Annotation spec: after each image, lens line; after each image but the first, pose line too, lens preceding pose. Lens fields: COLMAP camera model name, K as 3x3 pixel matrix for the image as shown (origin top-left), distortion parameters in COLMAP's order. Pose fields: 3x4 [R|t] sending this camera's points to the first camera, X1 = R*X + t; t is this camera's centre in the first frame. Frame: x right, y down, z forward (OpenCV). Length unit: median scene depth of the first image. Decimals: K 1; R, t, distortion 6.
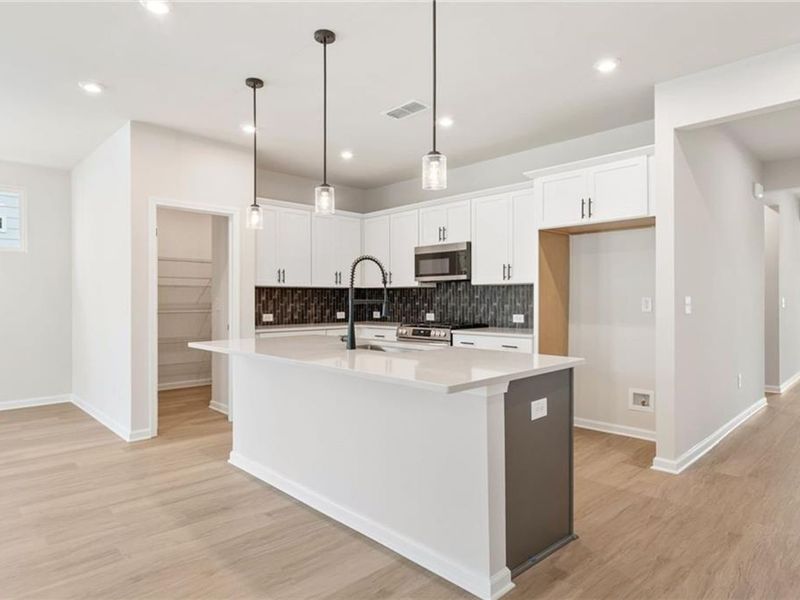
lens RADIAL K [[492.5, 0, 401.4], [0, 492.5, 304.0], [0, 0, 1]] dist [-0.000424, -0.000251]
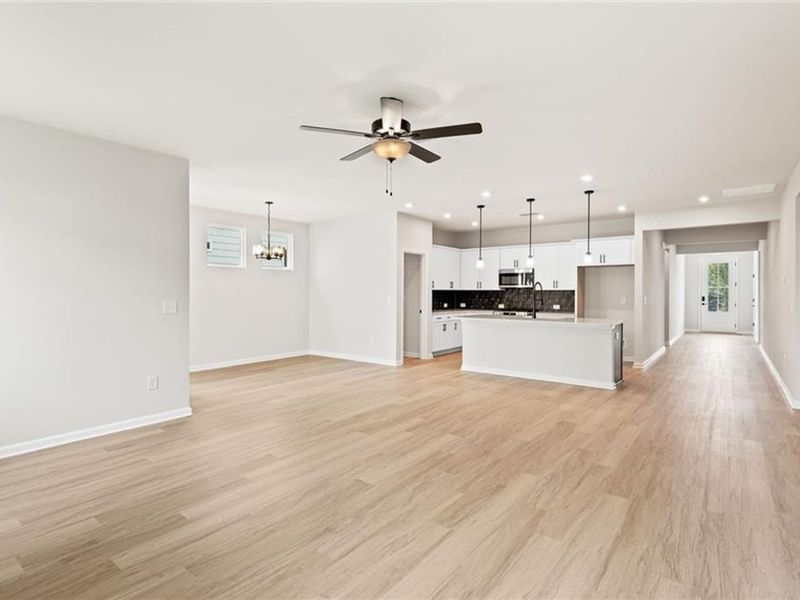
lens RADIAL K [[429.2, 0, 403.0], [0, 429.2, 293.5], [0, 0, 1]] dist [-0.001114, 0.000061]
pose [[0.989597, 0.004274, 0.143805, -0.675912], [-0.003155, 0.999963, -0.008009, -0.010019], [-0.143834, 0.007472, 0.989574, -0.688123]]
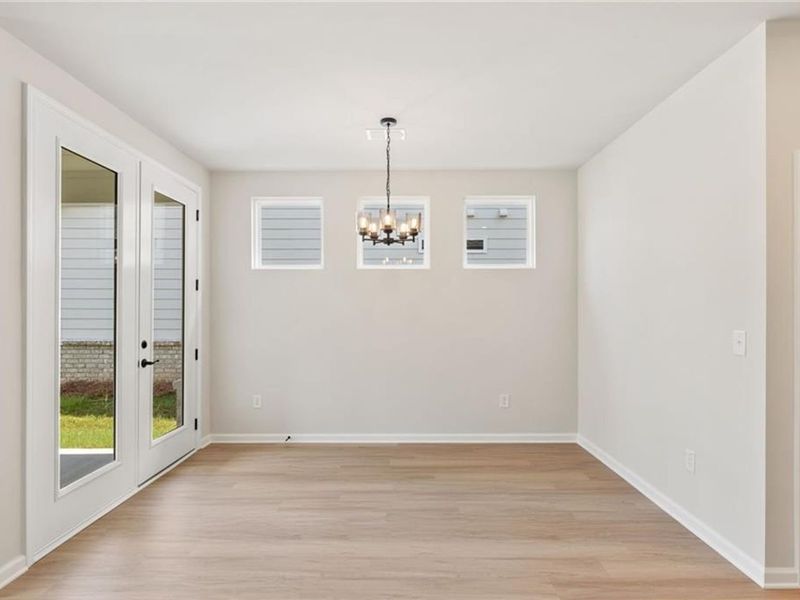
lens RADIAL K [[464.3, 0, 397.9], [0, 464.3, 307.2], [0, 0, 1]] dist [0.094756, 0.000107]
pose [[0.706596, -0.000815, -0.707617, -0.382599], [-0.009312, 0.999902, -0.010450, -0.025946], [0.707556, 0.013973, 0.706519, 0.256419]]
